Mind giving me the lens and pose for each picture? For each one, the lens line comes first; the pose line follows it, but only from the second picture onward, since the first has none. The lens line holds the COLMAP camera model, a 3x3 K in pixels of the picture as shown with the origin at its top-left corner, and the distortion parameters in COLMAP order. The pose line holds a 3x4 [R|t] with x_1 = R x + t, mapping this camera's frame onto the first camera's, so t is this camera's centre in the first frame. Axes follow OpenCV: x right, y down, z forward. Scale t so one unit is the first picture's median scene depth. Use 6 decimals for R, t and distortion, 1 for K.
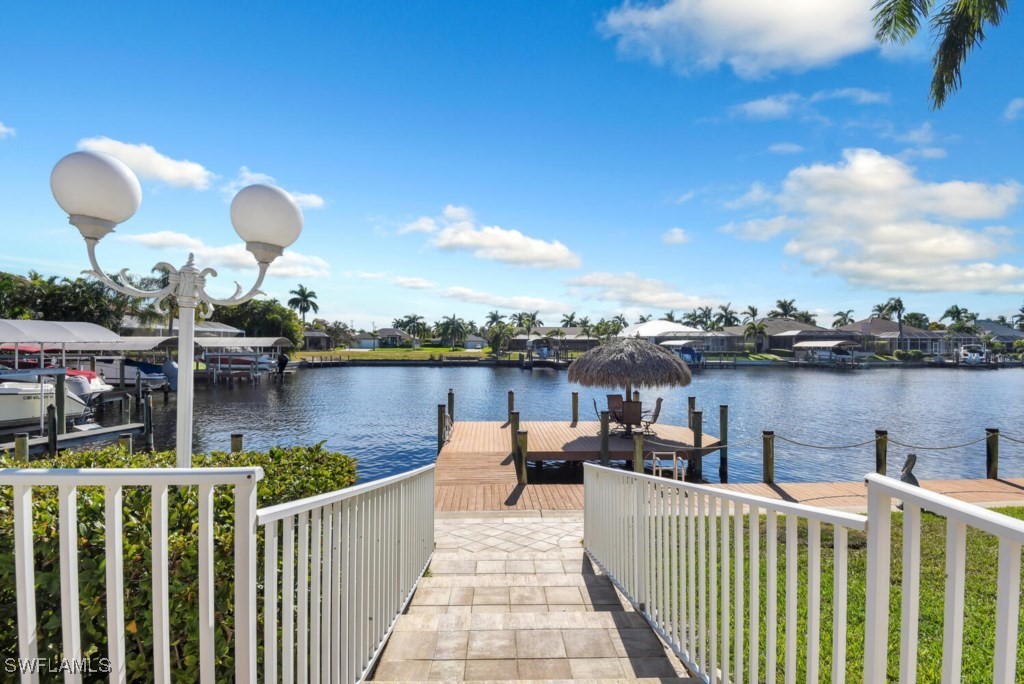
lens RADIAL K [[460.5, 0, 512.0], [0, 460.5, 342.0], [0, 0, 1]] dist [0.049843, -0.039865]
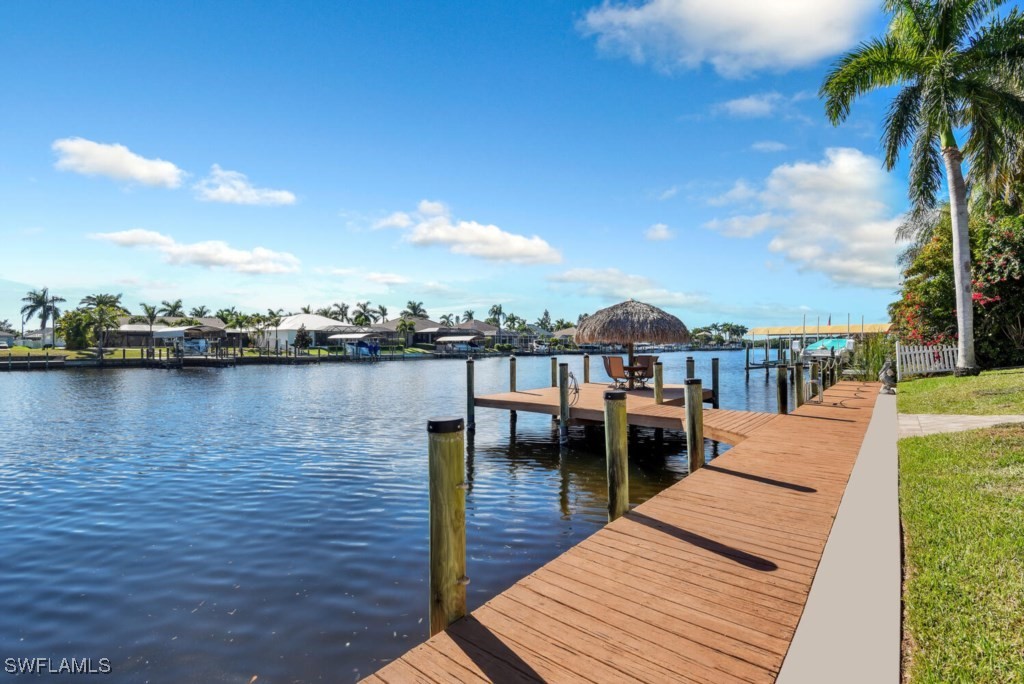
lens RADIAL K [[460.5, 0, 512.0], [0, 460.5, 342.0], [0, 0, 1]] dist [0.049843, -0.039865]
pose [[0.671619, 0.000911, 0.740896, -0.128612], [0.001311, 0.999996, -0.002419, 0.015252], [-0.740895, 0.002596, 0.671615, 0.080176]]
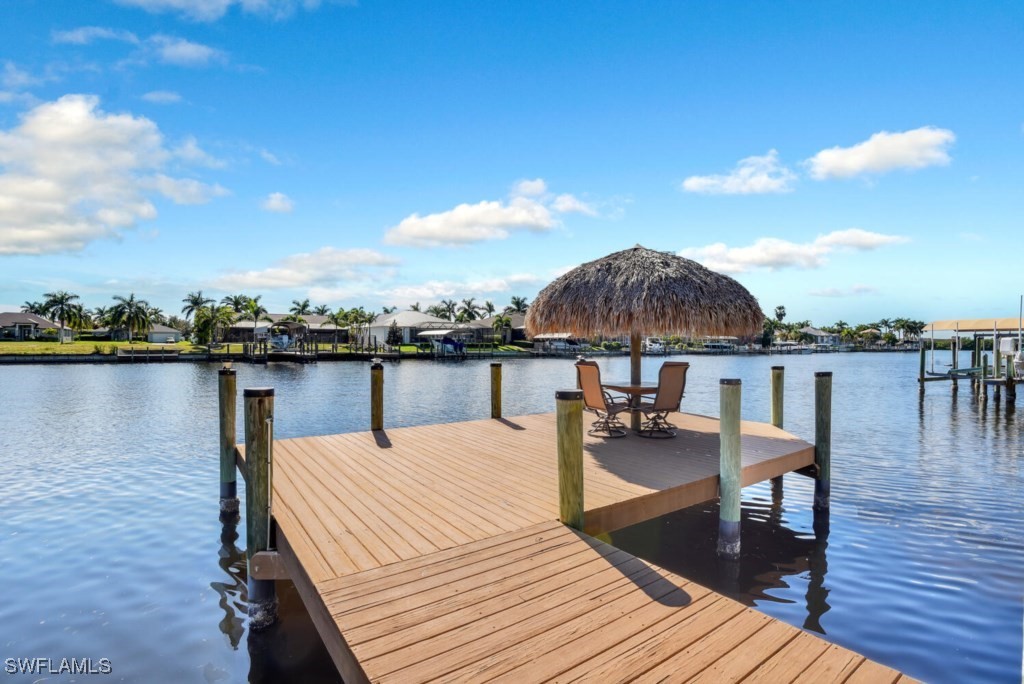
lens RADIAL K [[473.5, 0, 514.4], [0, 473.5, 343.6], [0, 0, 1]] dist [-0.002803, -0.030796]
pose [[0.840540, 0.000868, 0.541749, -0.027666], [-0.004483, 0.999976, 0.005354, 0.016278], [-0.541731, -0.006929, 0.840523, 0.104836]]
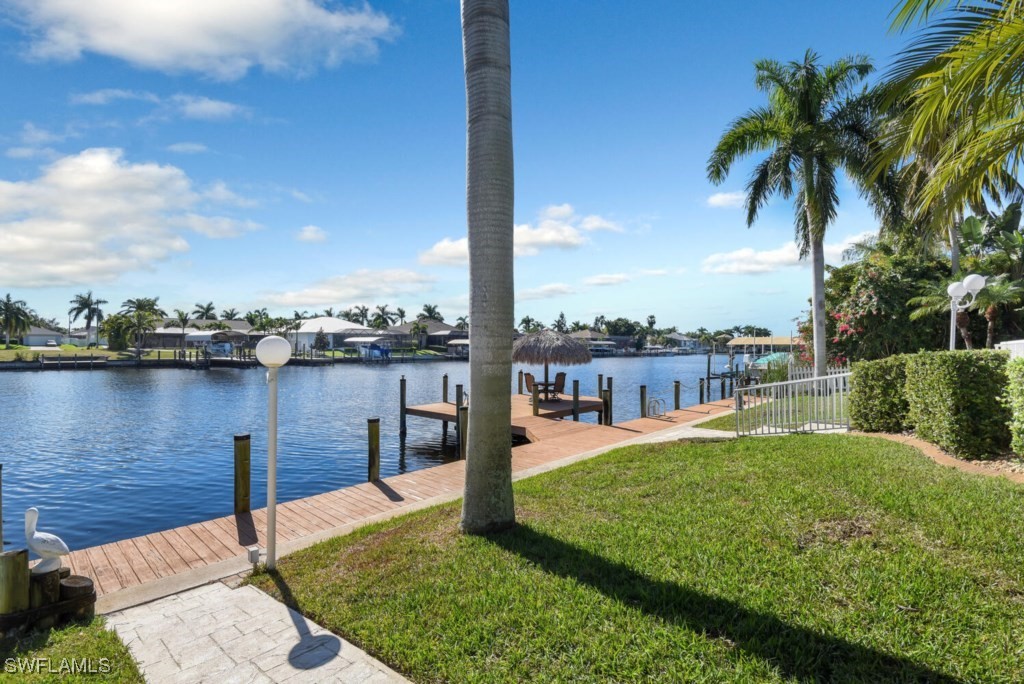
lens RADIAL K [[460.5, 0, 512.0], [0, 460.5, 342.0], [0, 0, 1]] dist [0.049843, -0.039865]
pose [[0.709785, 0.006830, 0.704385, -0.130941], [-0.008689, 0.999962, -0.000941, 0.005039], [-0.704365, -0.005453, 0.709817, 0.019622]]
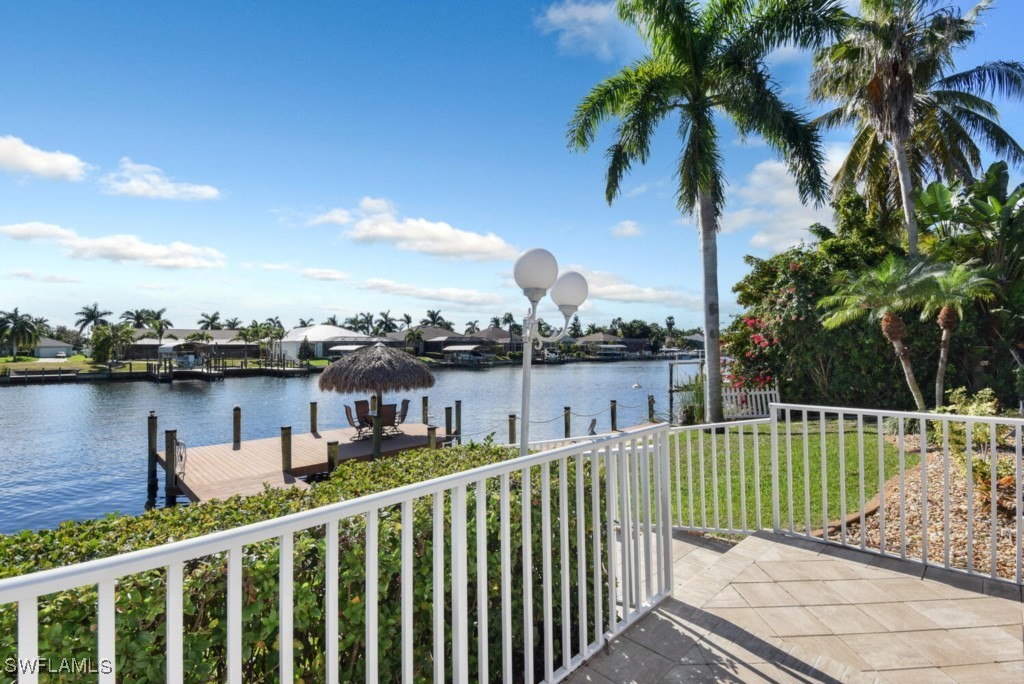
lens RADIAL K [[460.5, 0, 512.0], [0, 460.5, 342.0], [0, 0, 1]] dist [0.049843, -0.039865]
pose [[0.753558, 0.000926, 0.657380, -0.036597], [0.005228, 0.999959, -0.007401, -0.001320], [-0.657360, 0.009014, 0.753523, -0.001362]]
